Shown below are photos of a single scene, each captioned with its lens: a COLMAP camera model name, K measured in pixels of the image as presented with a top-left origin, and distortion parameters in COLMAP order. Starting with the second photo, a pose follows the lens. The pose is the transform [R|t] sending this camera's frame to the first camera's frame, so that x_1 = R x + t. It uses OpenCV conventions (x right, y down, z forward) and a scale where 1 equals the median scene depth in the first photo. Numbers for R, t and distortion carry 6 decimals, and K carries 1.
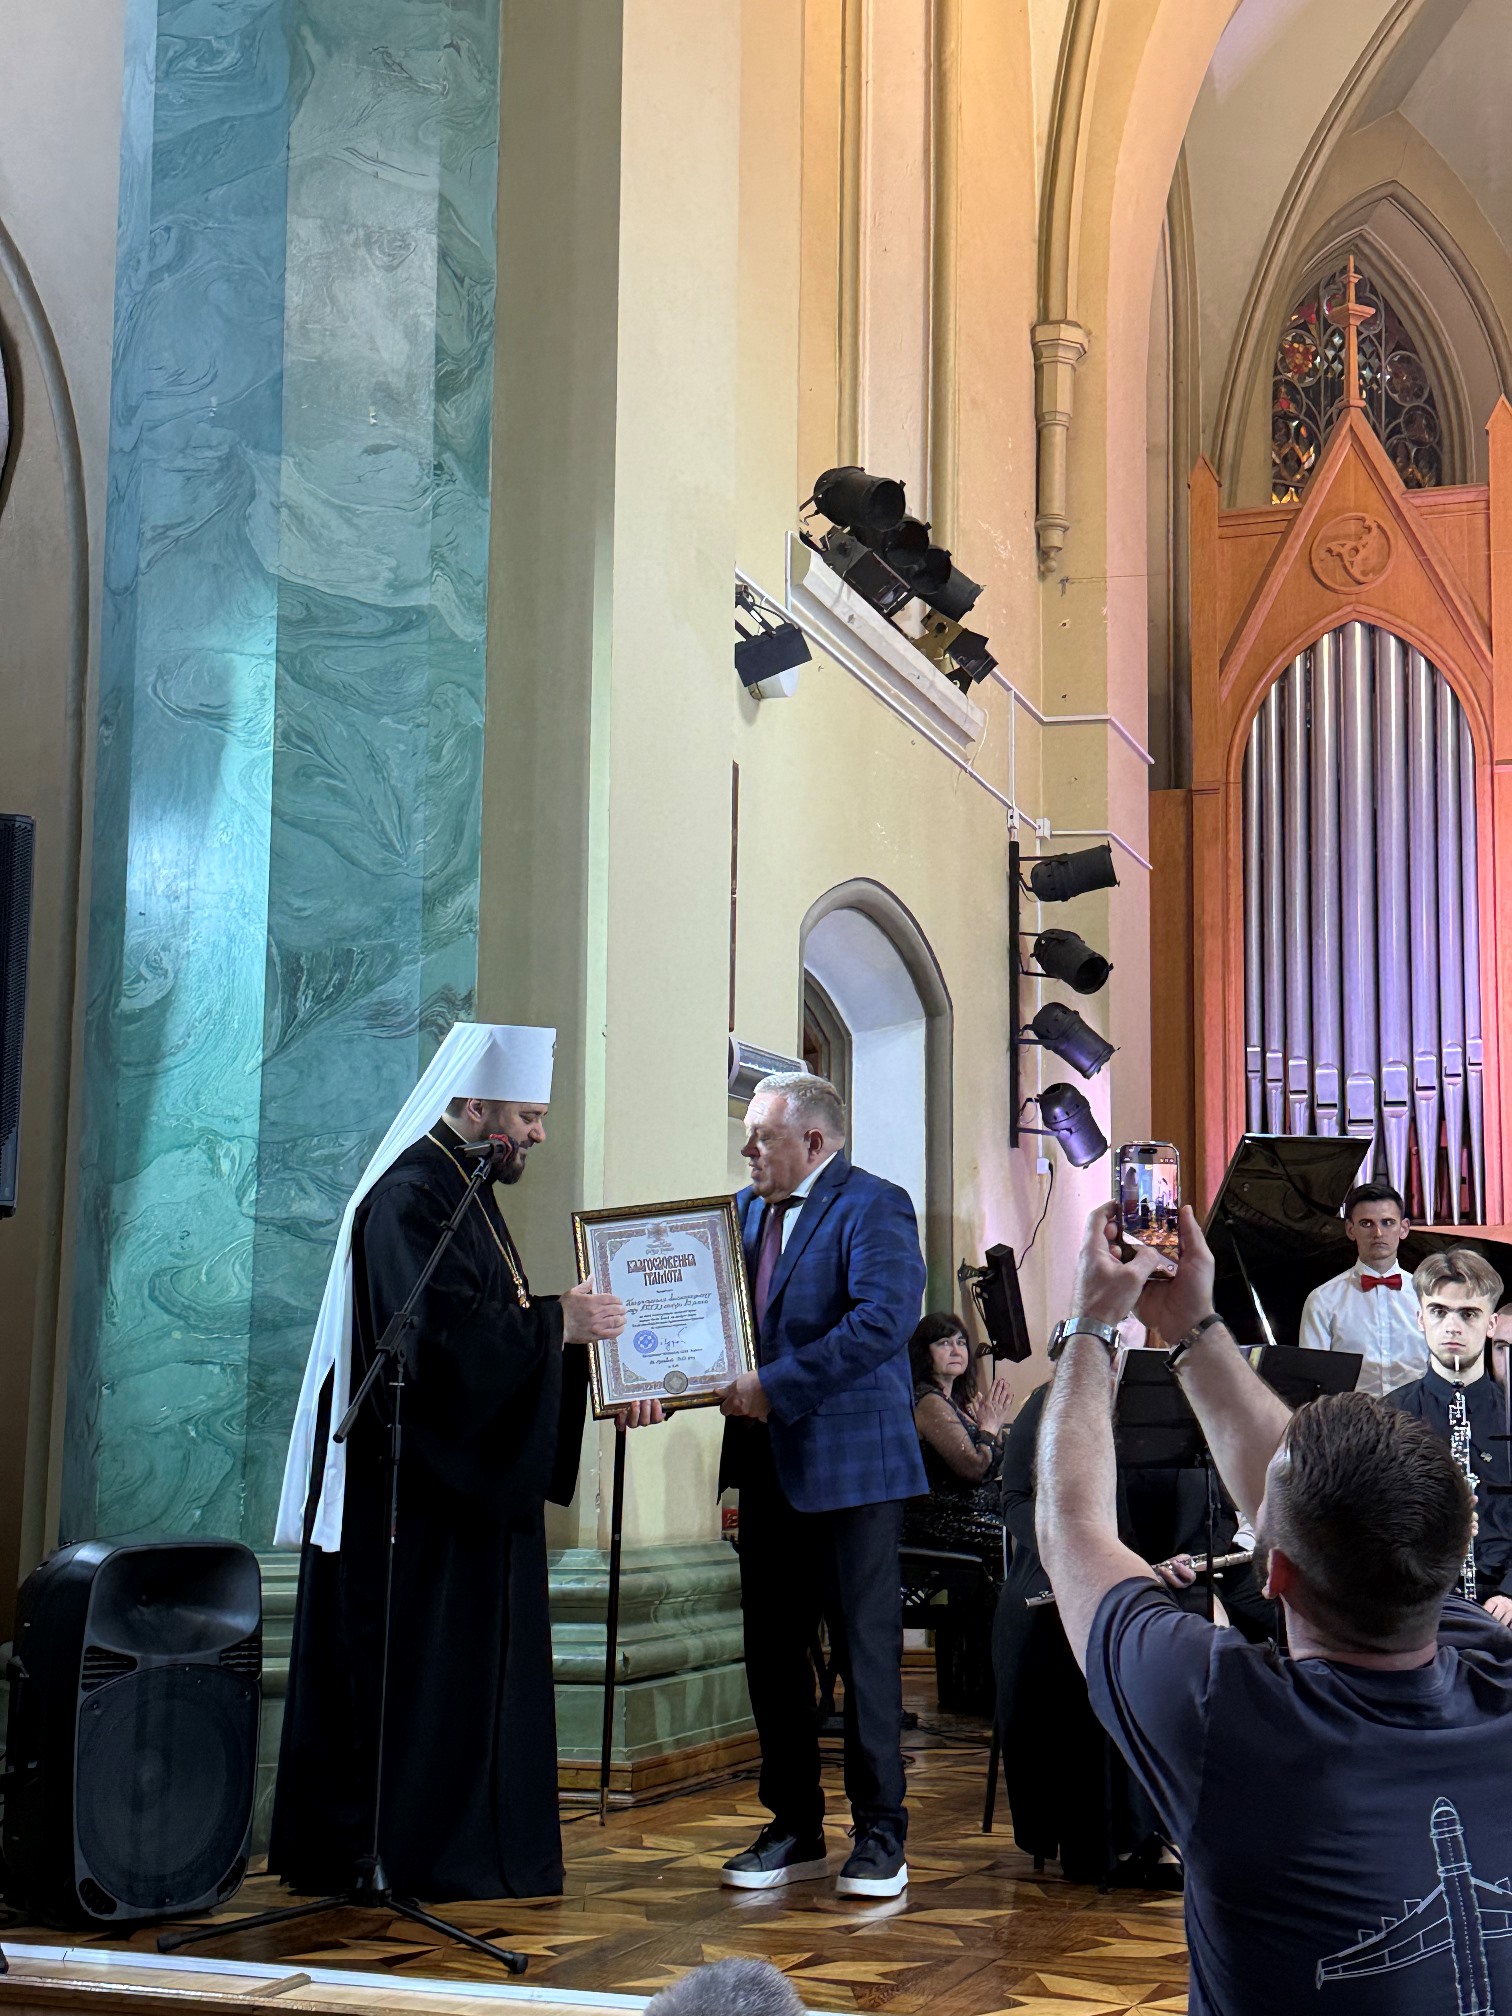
lens RADIAL K [[2800.2, 0, 734.7], [0, 2800.2, 1042.5], [0, 0, 1]] dist [0.160762, -0.248883]
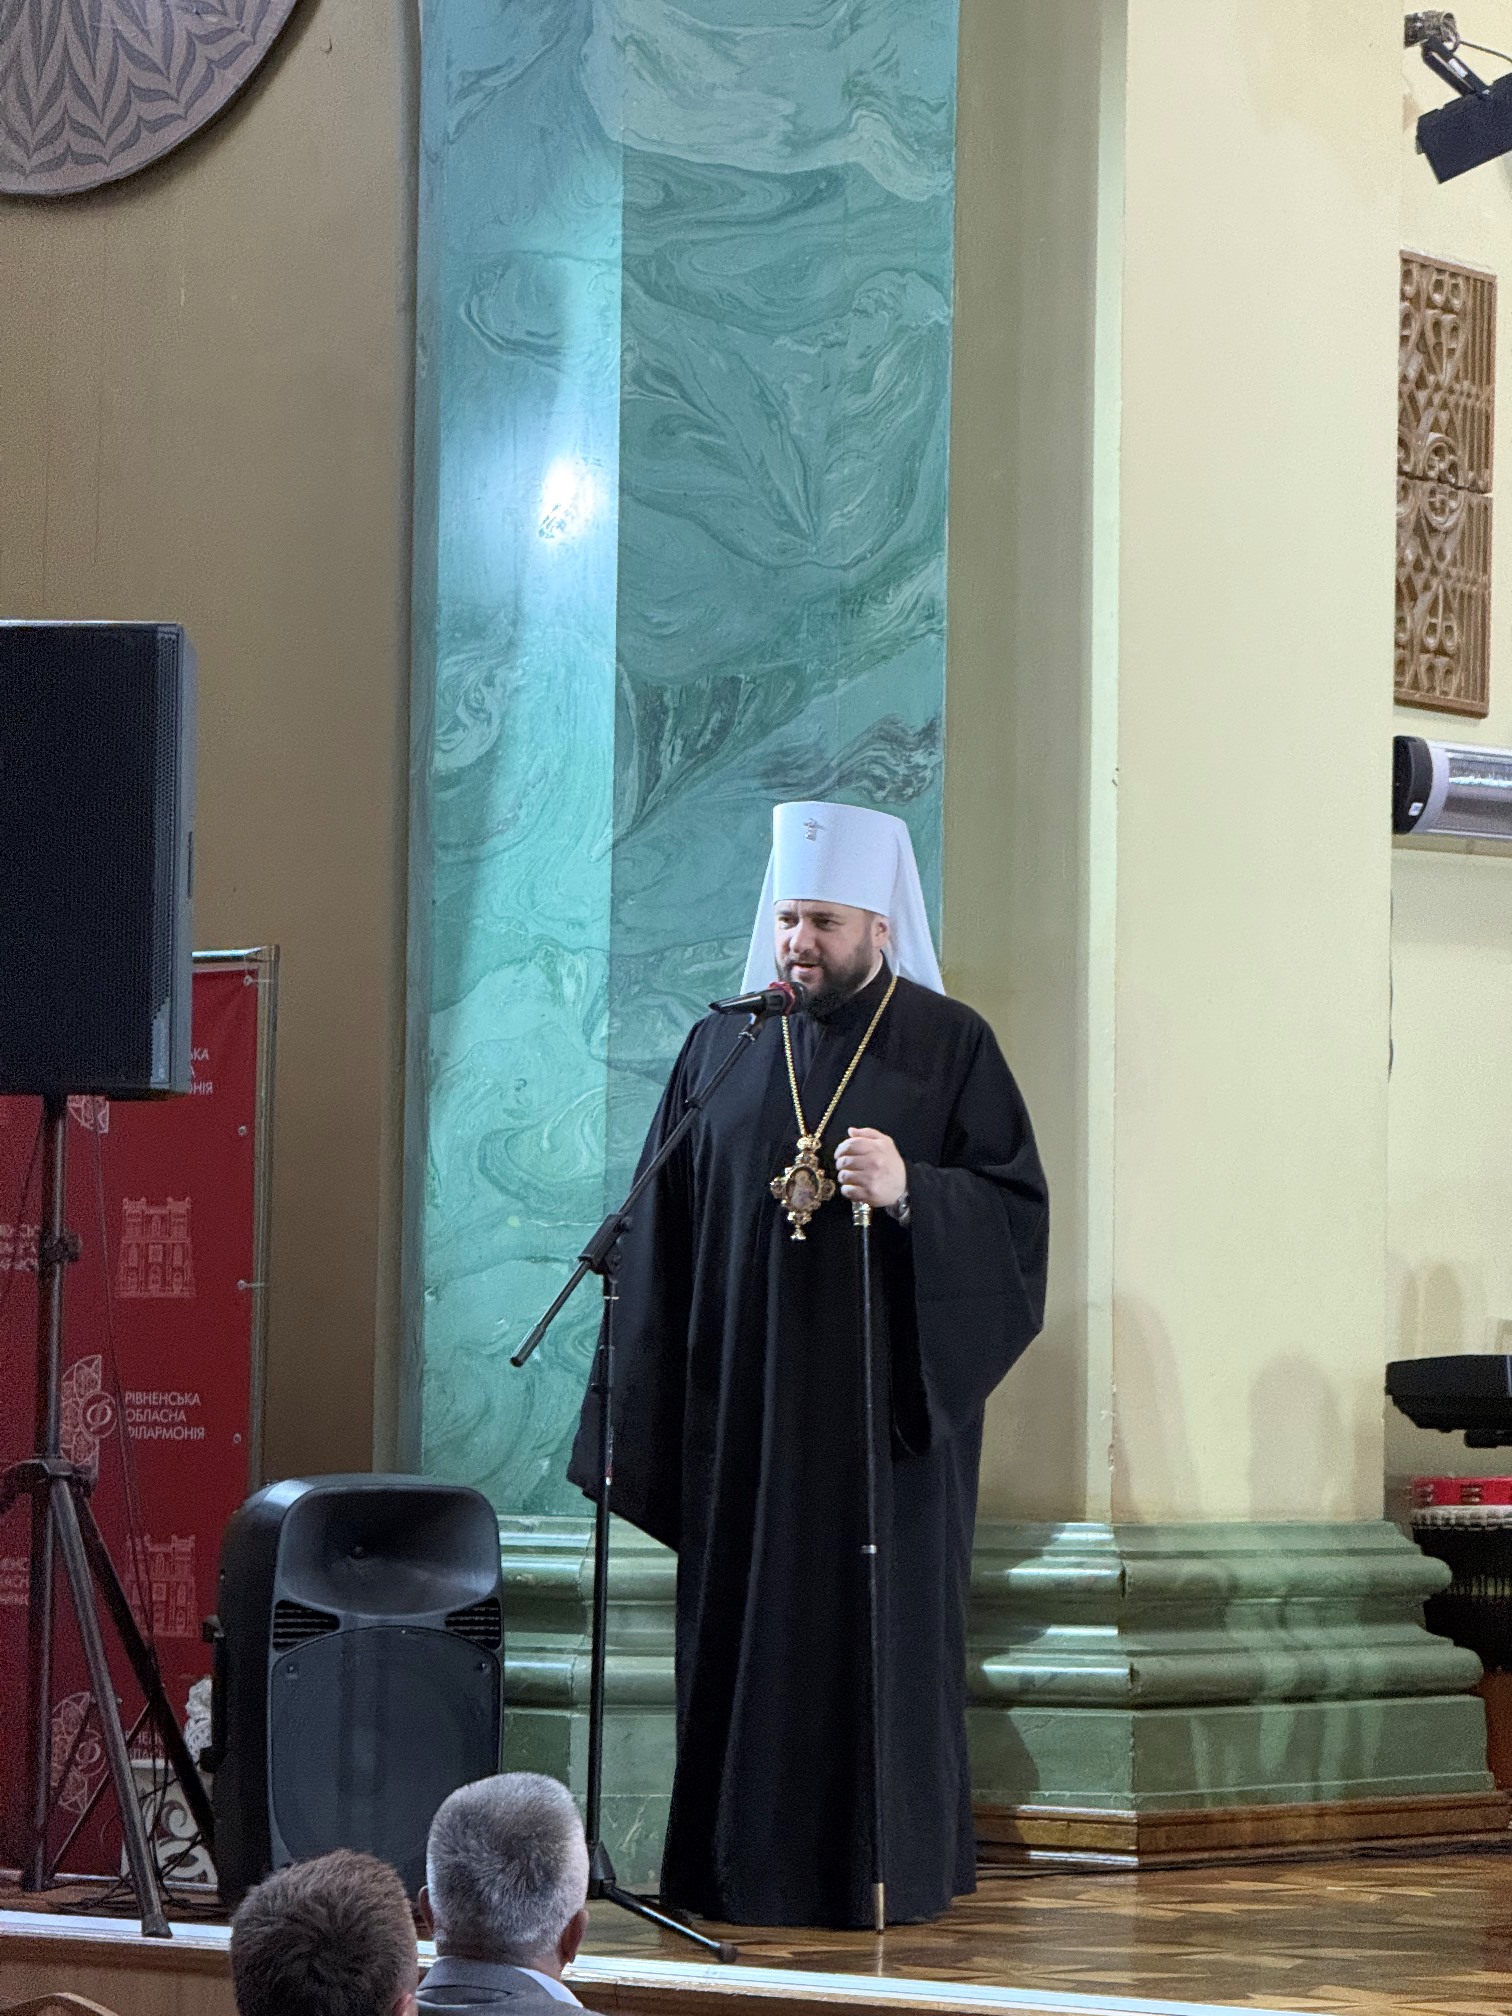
lens RADIAL K [[7170.1, 0, 758.9], [0, 7170.1, 1008.2], [0, 0, 1]] dist [0.208378, 1.298753]
pose [[0.959217, -0.012482, -0.282395, 0.268666], [0.037038, 0.995962, 0.081783, -0.069661], [0.280233, -0.088907, 0.955806, -0.518198]]
